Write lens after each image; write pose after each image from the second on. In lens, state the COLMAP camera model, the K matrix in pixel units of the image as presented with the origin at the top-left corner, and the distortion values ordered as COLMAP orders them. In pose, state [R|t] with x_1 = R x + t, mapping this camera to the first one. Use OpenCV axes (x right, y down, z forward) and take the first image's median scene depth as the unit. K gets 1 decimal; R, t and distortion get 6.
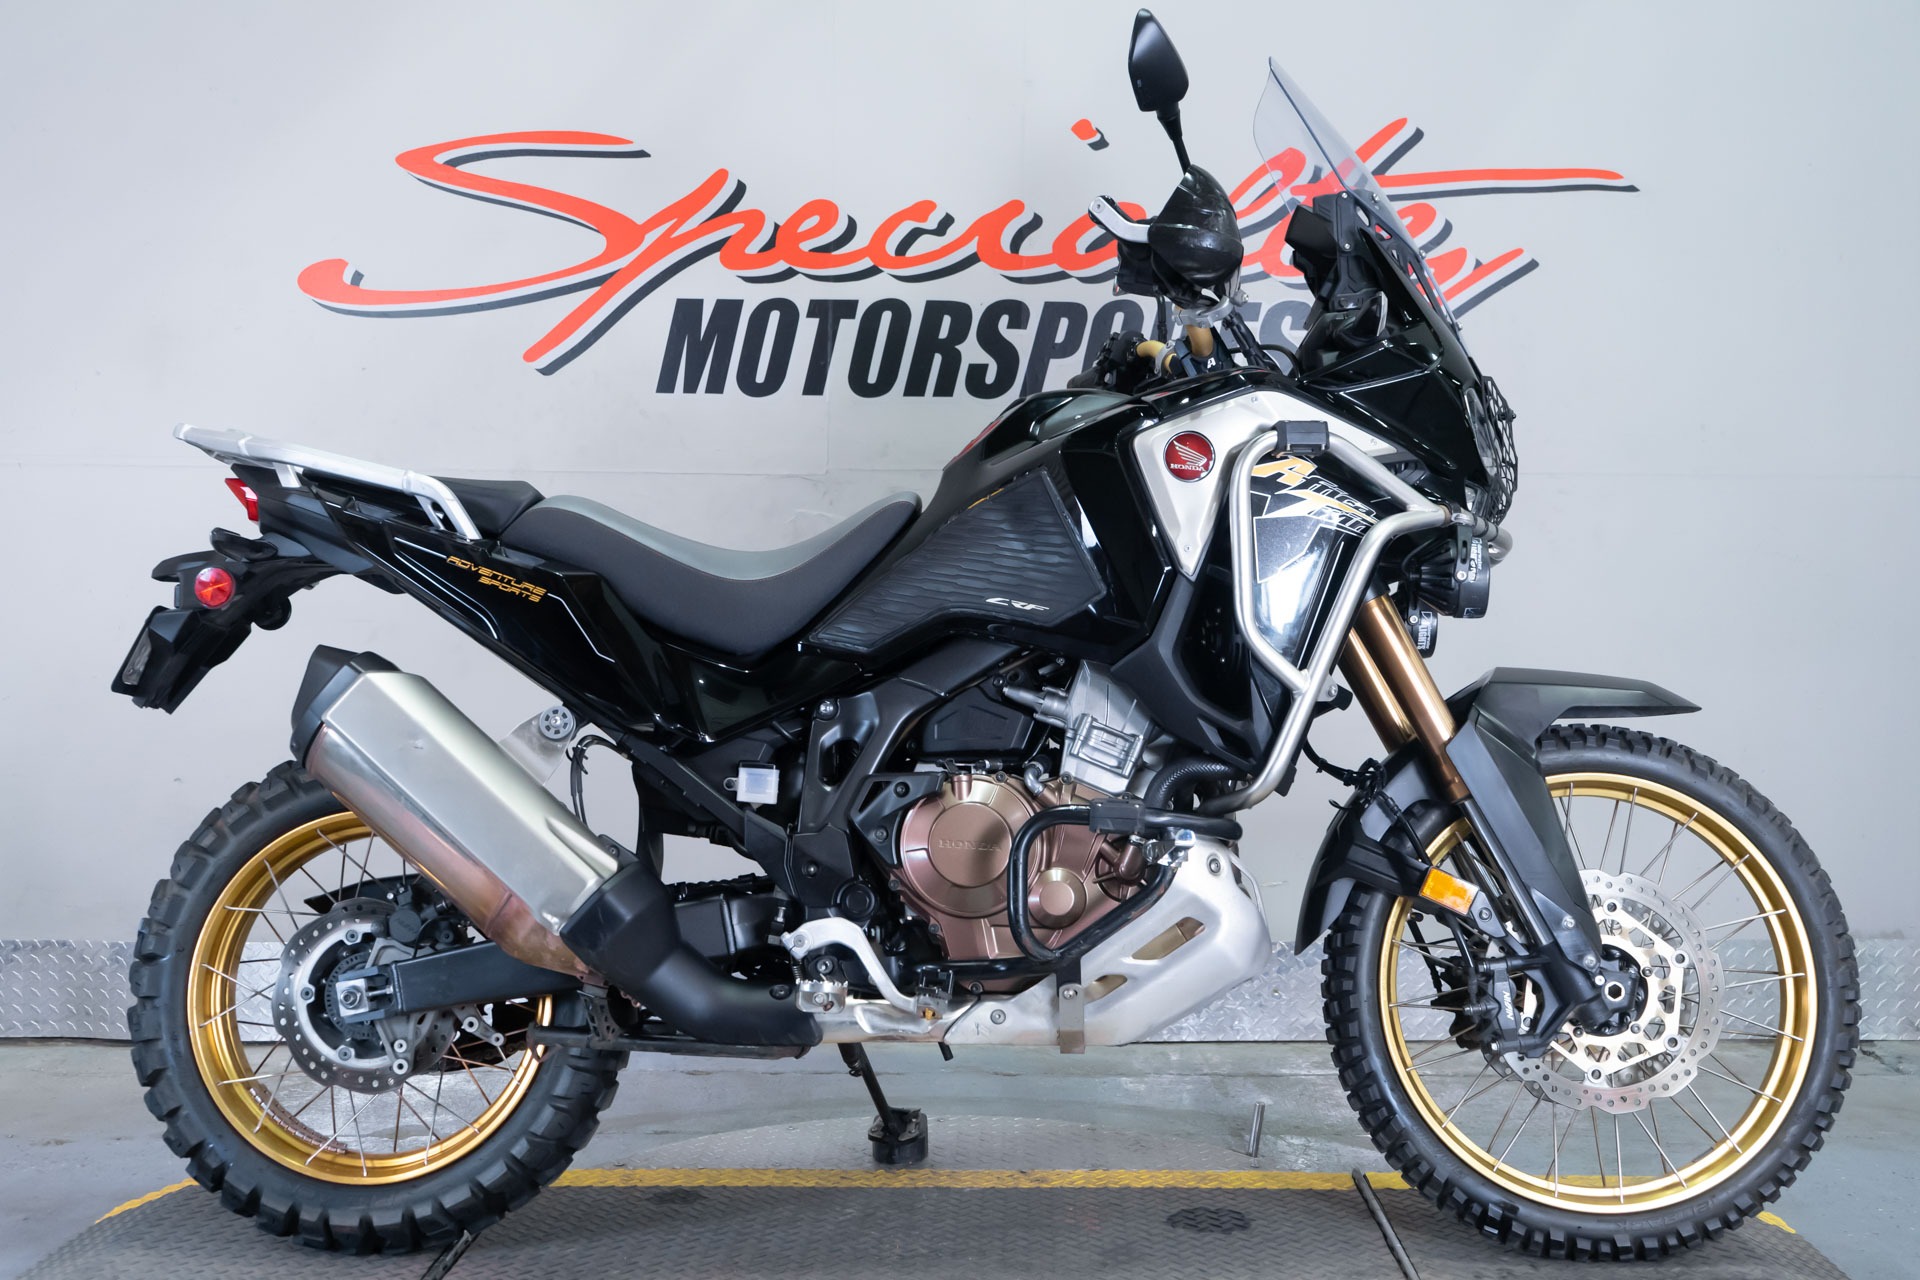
lens RADIAL K [[2092.7, 0, 944.3], [0, 2092.7, 640.5], [0, 0, 1]] dist [-0.005891, 0.001503]
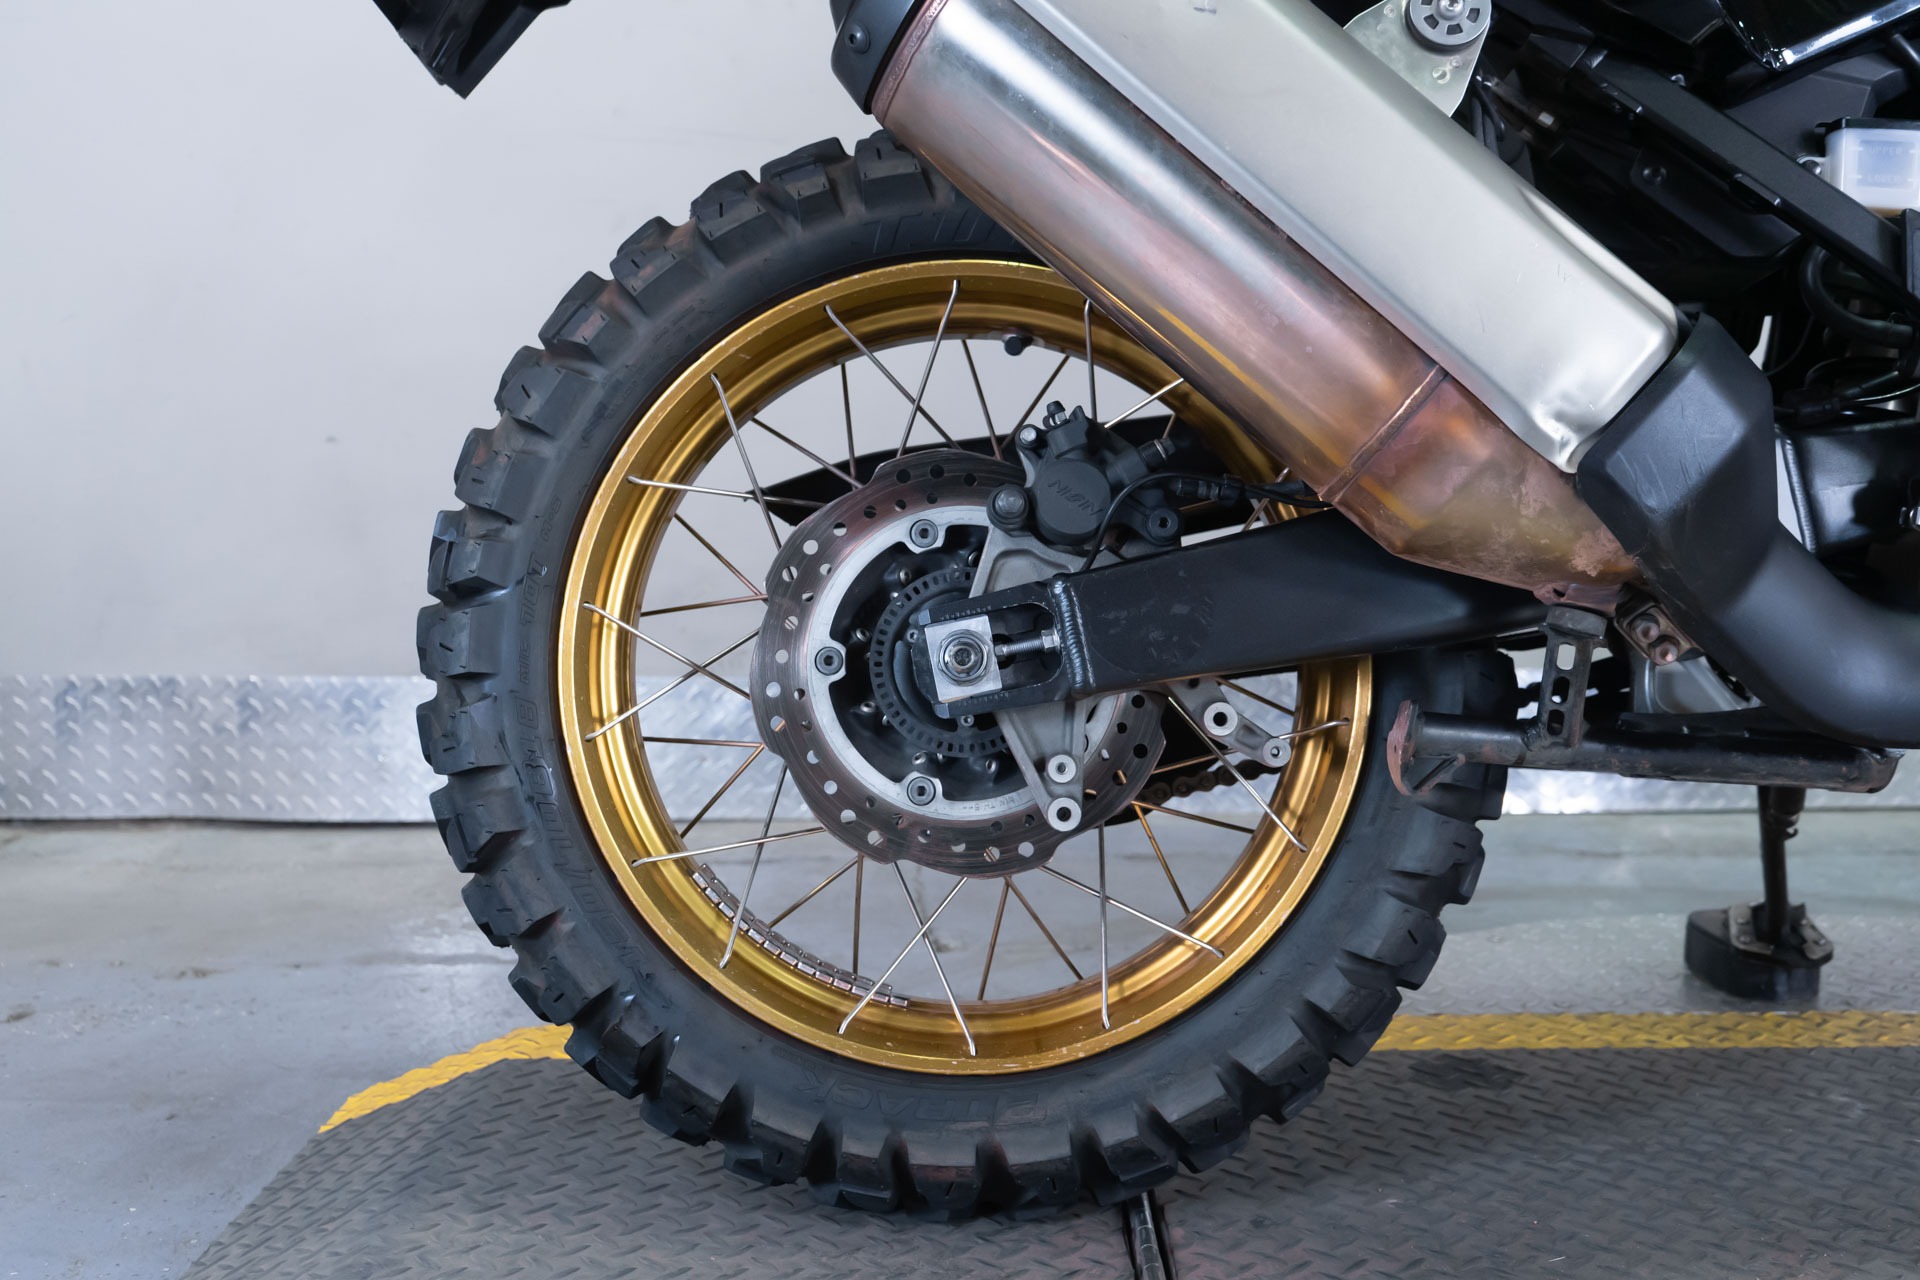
lens RADIAL K [[1906.4, 0, 956.1], [0, 1906.4, 640.7], [0, 0, 1]] dist [-0.011605, 0.016543]
pose [[0.999446, -0.007898, 0.032341, -0.297214], [0.005305, 0.996819, 0.079518, 0.135027], [-0.032866, -0.079303, 0.996309, 0.602366]]
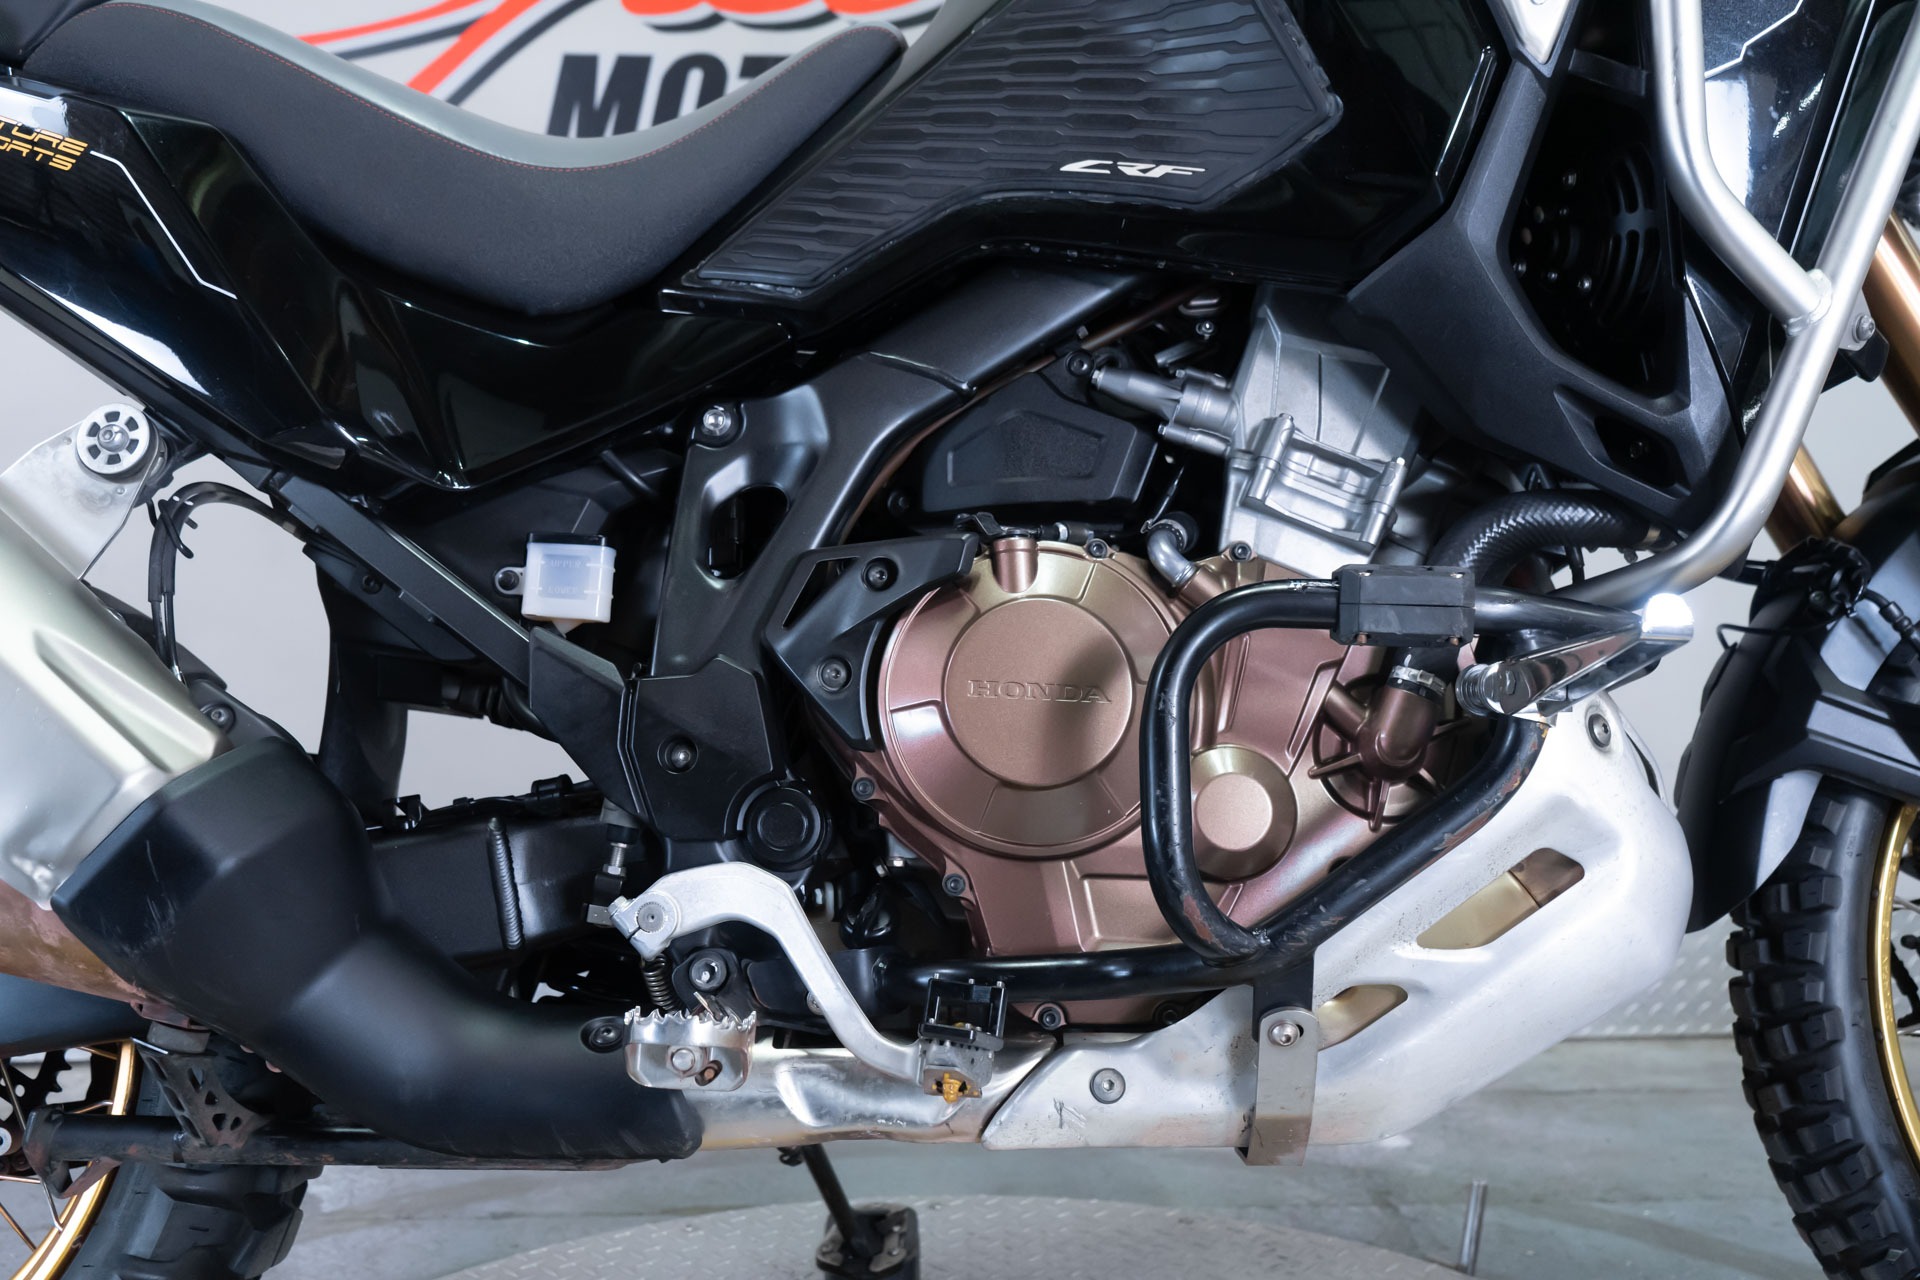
lens RADIAL K [[1717.3, 0, 985.0], [0, 1717.3, 640.6], [0, 0, 1]] dist [-0.012384, -0.007061]
pose [[0.998678, -0.006123, 0.051045, -0.016351], [0.006991, 0.999834, -0.016847, 0.089541], [-0.050933, 0.017181, 0.998554, 0.617232]]
